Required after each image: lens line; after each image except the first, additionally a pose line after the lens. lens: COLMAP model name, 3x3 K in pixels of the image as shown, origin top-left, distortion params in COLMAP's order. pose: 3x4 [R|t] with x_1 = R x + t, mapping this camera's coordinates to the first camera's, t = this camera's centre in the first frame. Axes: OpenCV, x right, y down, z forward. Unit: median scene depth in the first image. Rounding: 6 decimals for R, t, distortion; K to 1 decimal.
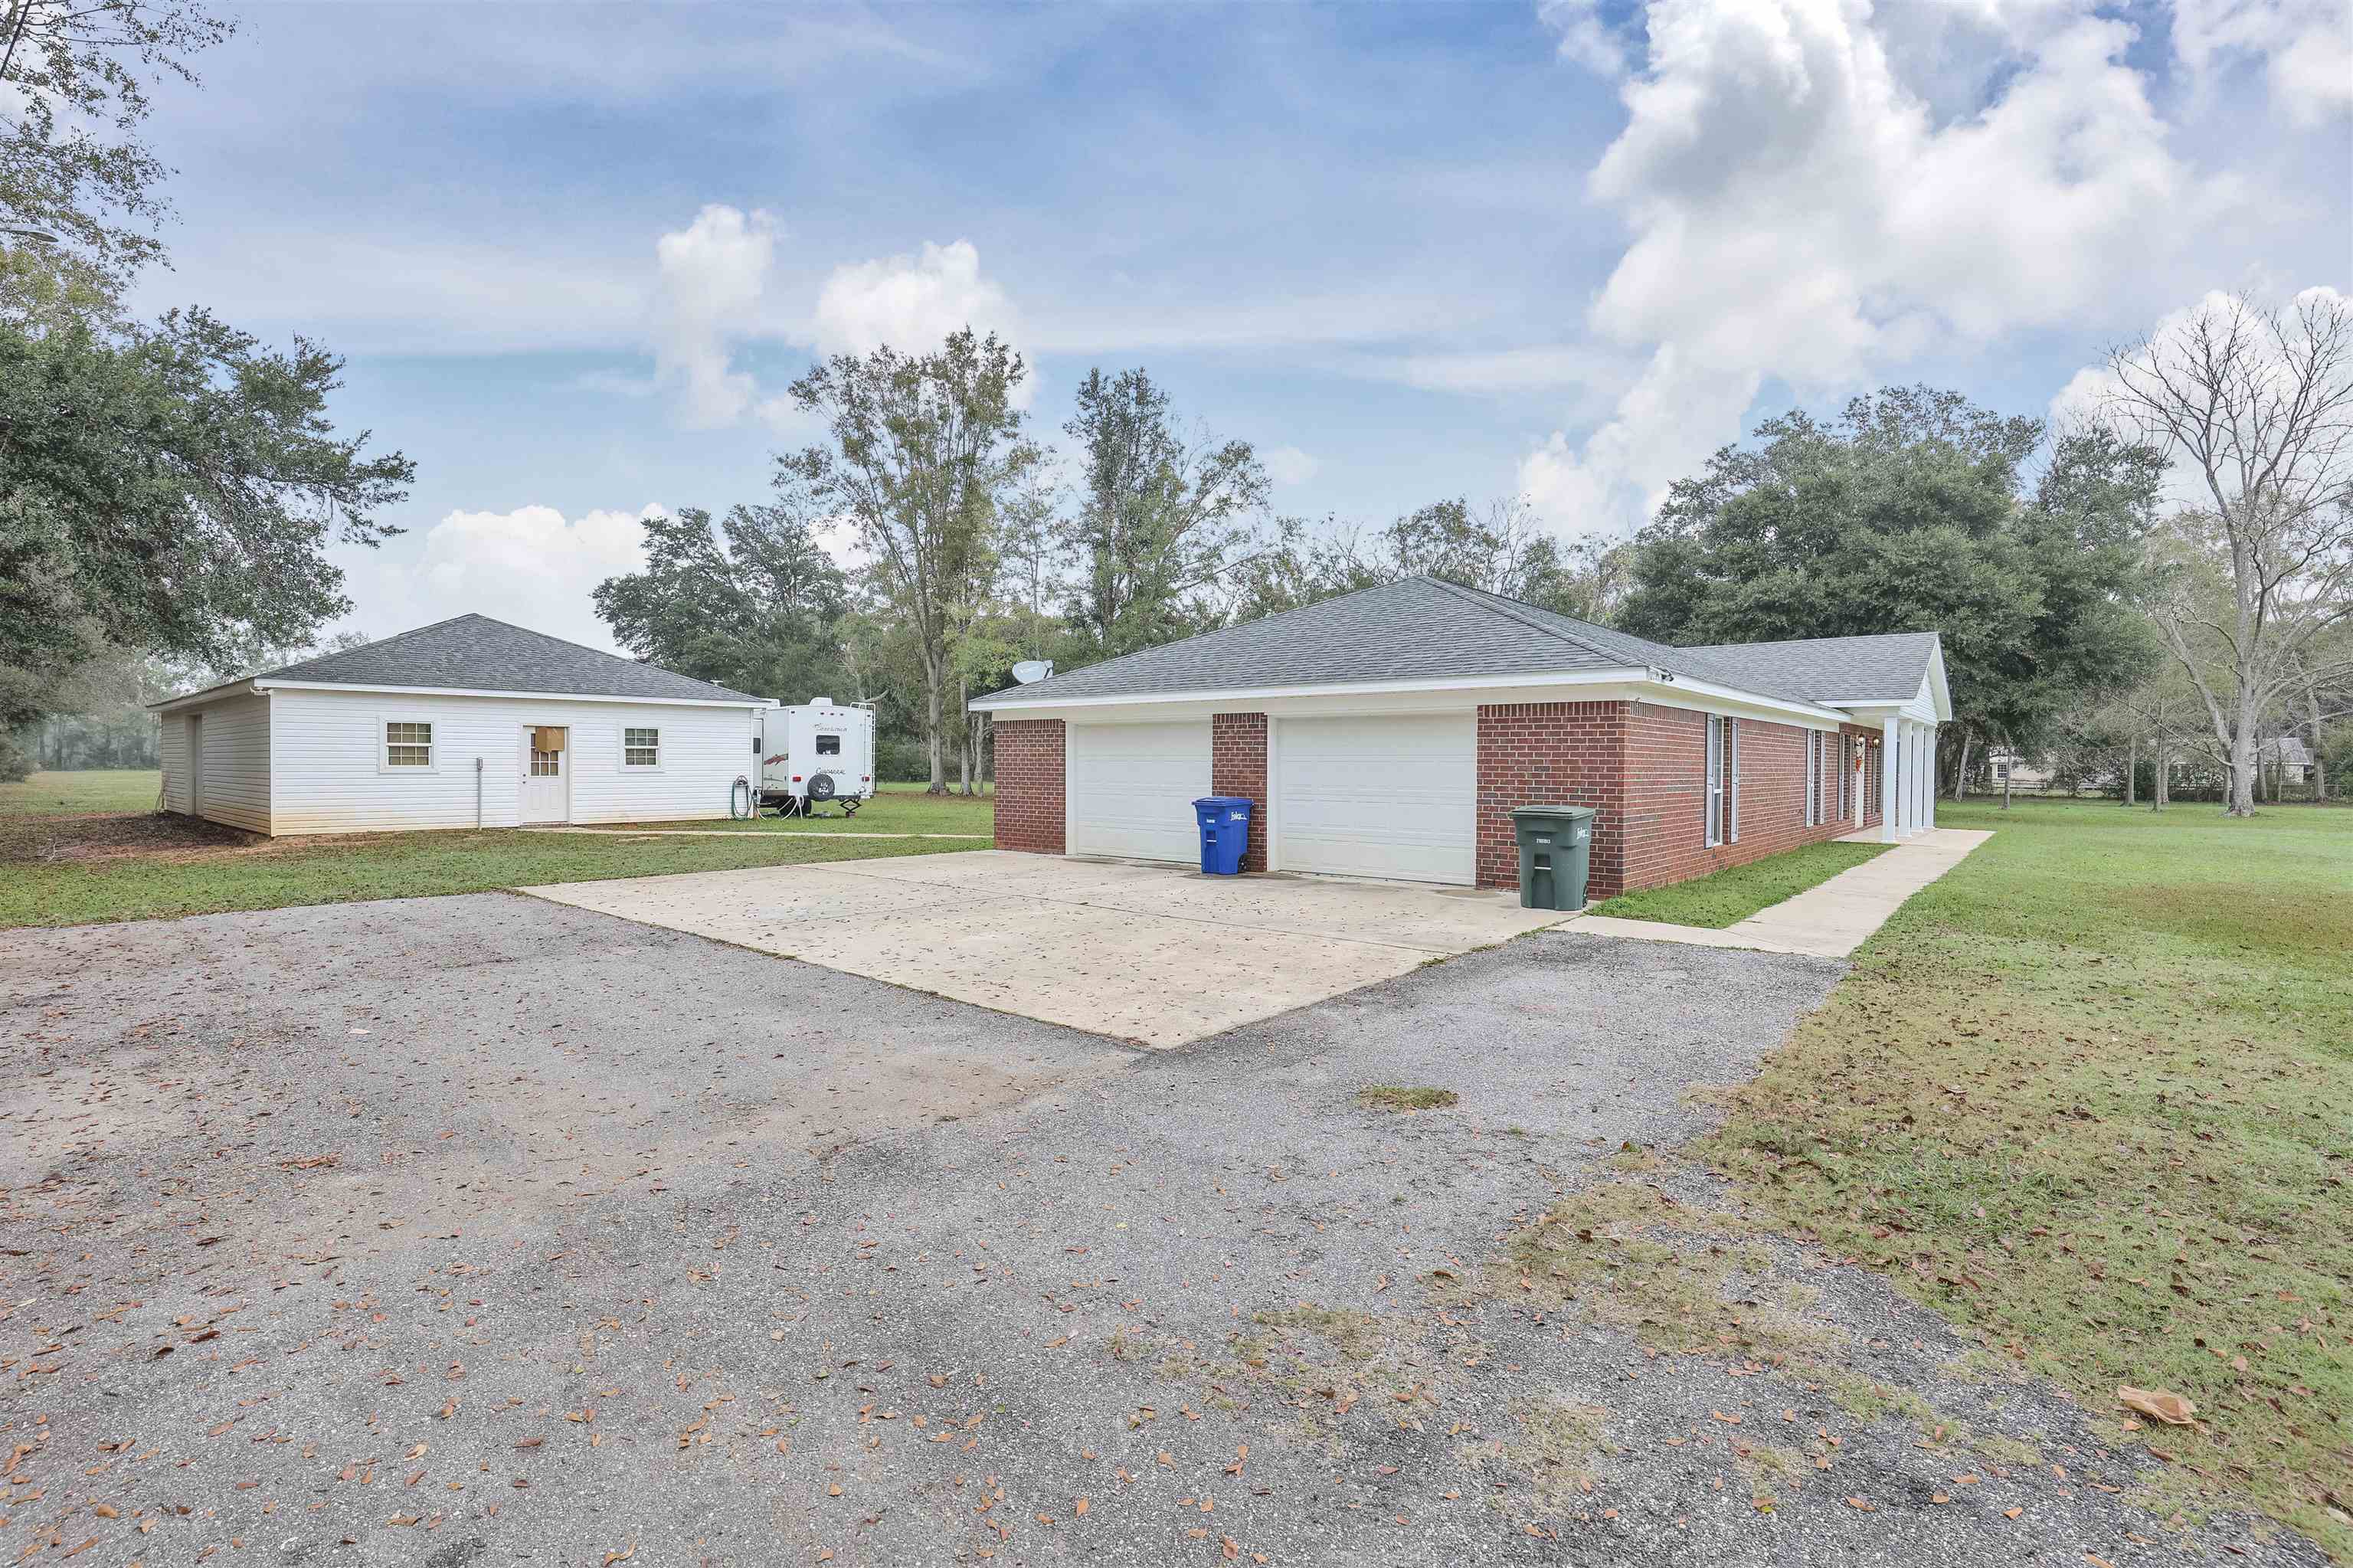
lens RADIAL K [[1072.1, 0, 1181.5], [0, 1072.1, 787.0], [0, 0, 1]] dist [-0.029464, -0.000458]
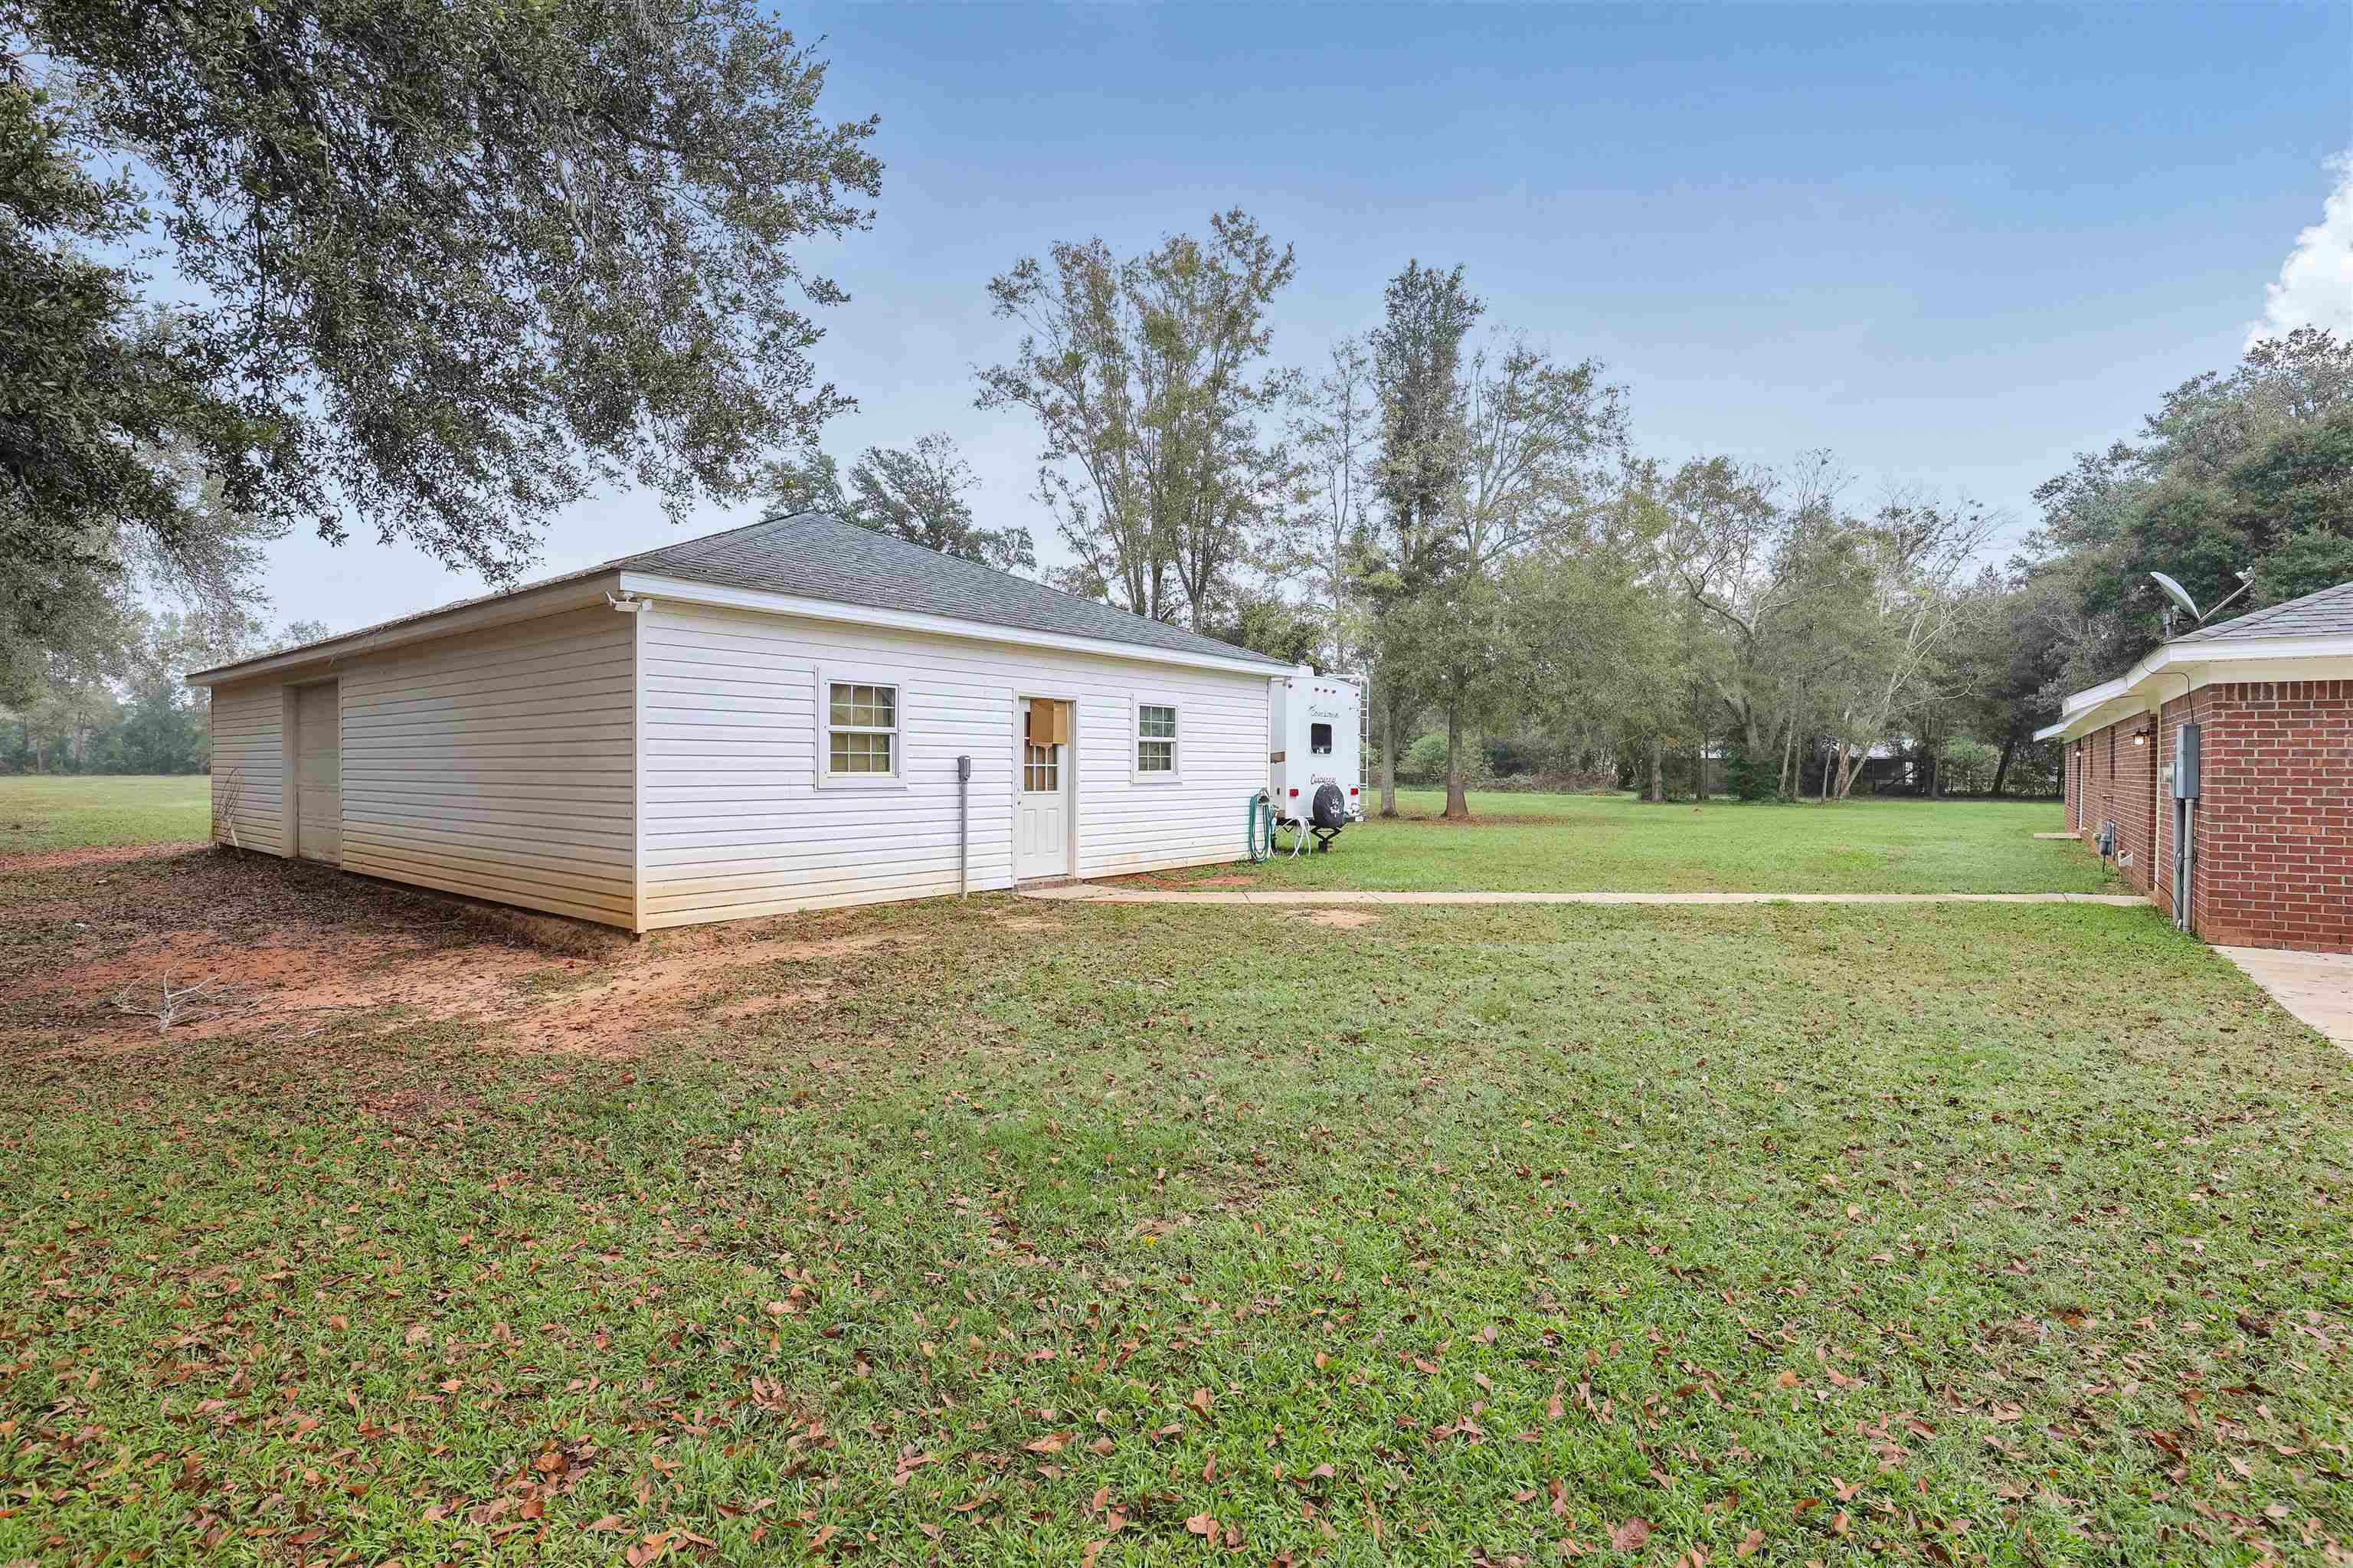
lens RADIAL K [[1072.1, 0, 1165.4], [0, 1072.1, 778.9], [0, 0, 1]] dist [-0.029464, -0.000458]
pose [[0.999344, -0.002801, 0.036104, -0.517548], [0.003176, 0.999942, -0.010331, -0.010049], [-0.036073, 0.010439, 0.999295, 0.424886]]
